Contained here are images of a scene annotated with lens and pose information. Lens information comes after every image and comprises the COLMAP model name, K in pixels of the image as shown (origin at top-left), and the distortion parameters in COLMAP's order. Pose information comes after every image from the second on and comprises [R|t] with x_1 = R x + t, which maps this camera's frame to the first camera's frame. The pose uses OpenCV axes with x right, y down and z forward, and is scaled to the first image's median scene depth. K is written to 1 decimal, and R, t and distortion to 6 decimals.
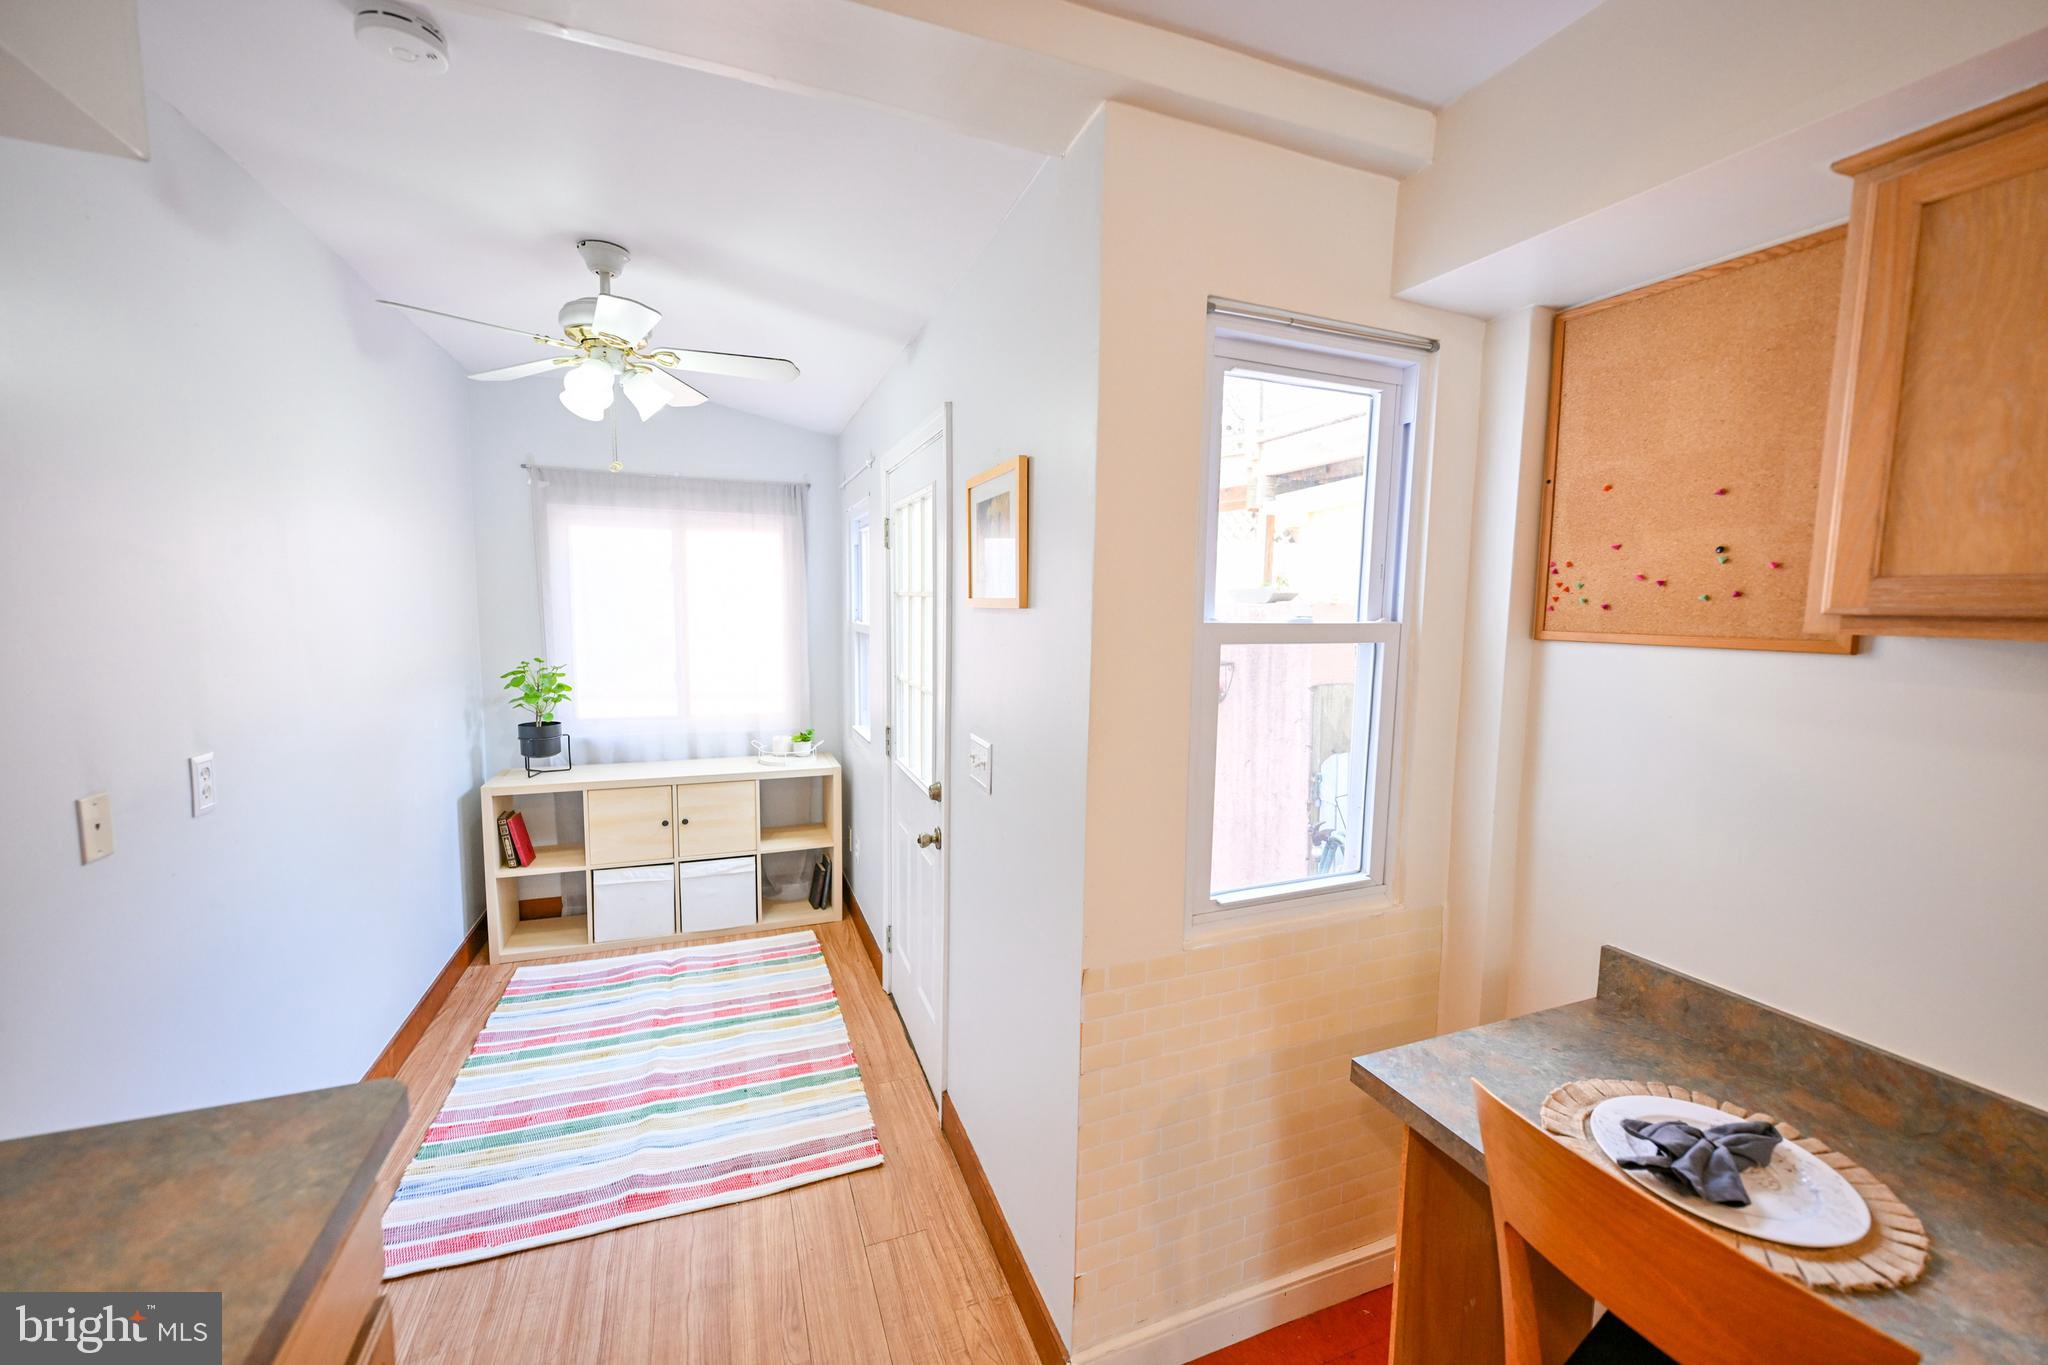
lens RADIAL K [[810.8, 0, 1018.3], [0, 810.8, 681.4], [0, 0, 1]] dist [-0.001091, -0.000097]
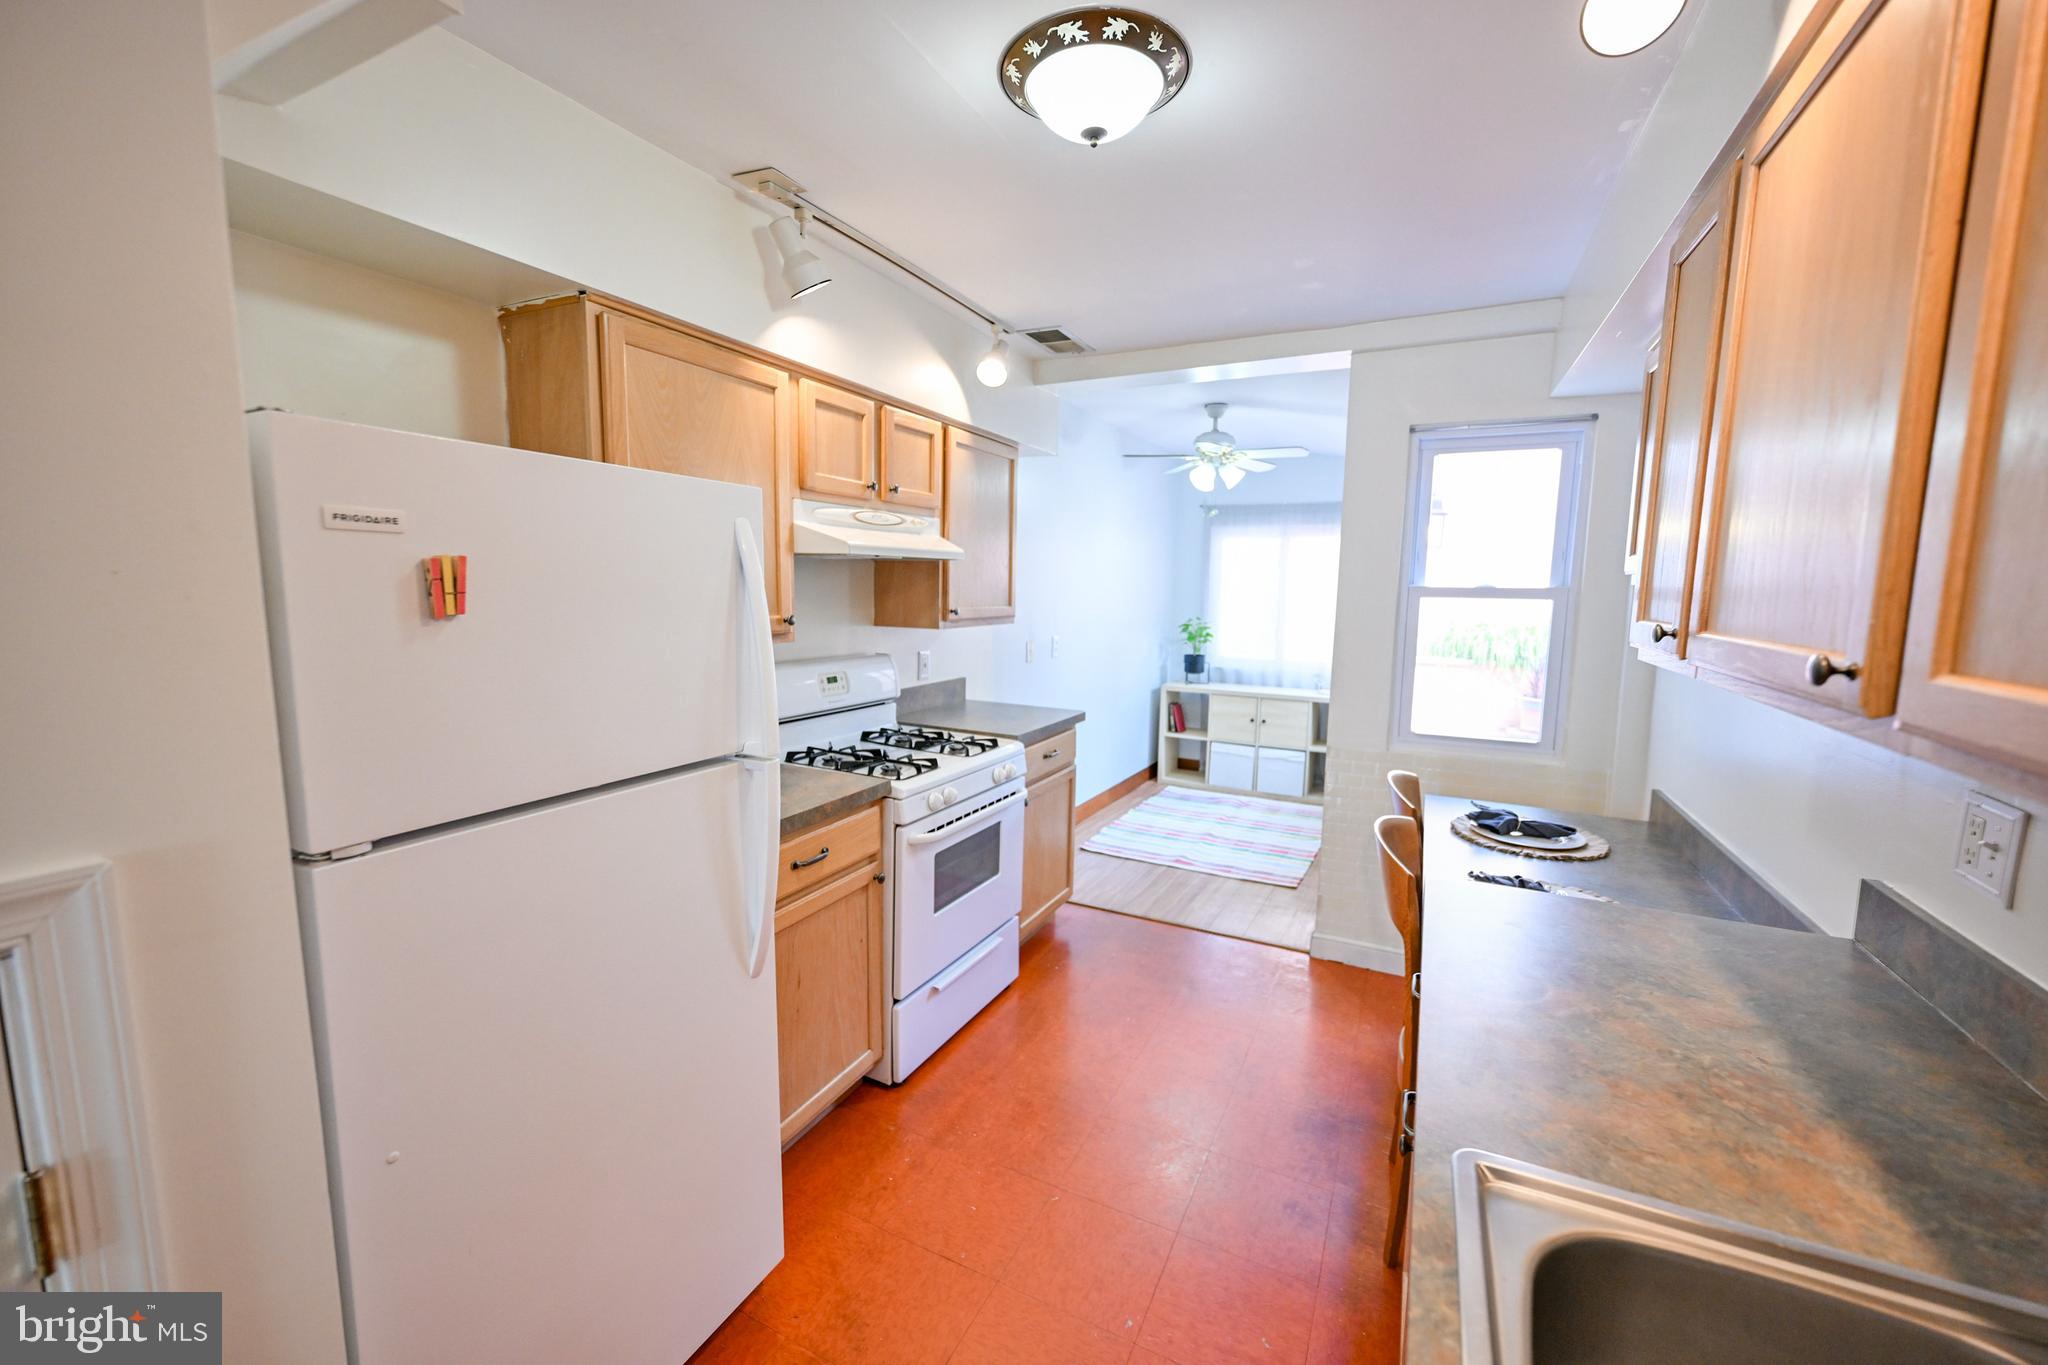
lens RADIAL K [[810.8, 0, 1018.3], [0, 810.8, 681.4], [0, 0, 1]] dist [-0.001091, -0.000097]
pose [[0.658132, 0.084815, -0.748110, 0.464567], [-0.079738, 0.995898, 0.042760, 0.064656], [0.748668, 0.031511, 0.662195, -0.430816]]
